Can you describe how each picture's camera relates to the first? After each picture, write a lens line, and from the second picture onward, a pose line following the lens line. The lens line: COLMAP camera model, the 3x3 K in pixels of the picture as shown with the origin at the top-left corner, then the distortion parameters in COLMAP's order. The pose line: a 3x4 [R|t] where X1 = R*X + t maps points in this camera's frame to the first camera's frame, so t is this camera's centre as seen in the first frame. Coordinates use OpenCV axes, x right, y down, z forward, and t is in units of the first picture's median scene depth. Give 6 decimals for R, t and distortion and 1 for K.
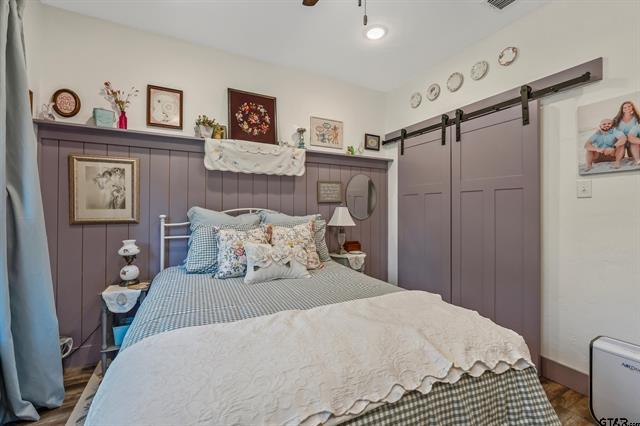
lens RADIAL K [[270.9, 0, 319.5], [0, 270.9, 207.4], [0, 0, 1]] dist [0.000900, -0.000403]
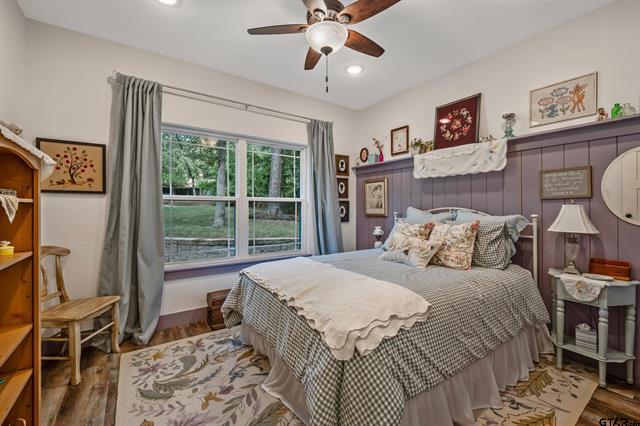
lens RADIAL K [[270.9, 0, 319.8], [0, 270.9, 211.2], [0, 0, 1]] dist [0.000900, -0.000403]
pose [[0.134836, 0.004929, -0.990856, 0.774906], [0.003029, 0.999981, 0.005386, 0.010604], [0.990863, -0.003727, 0.134818, 0.321983]]
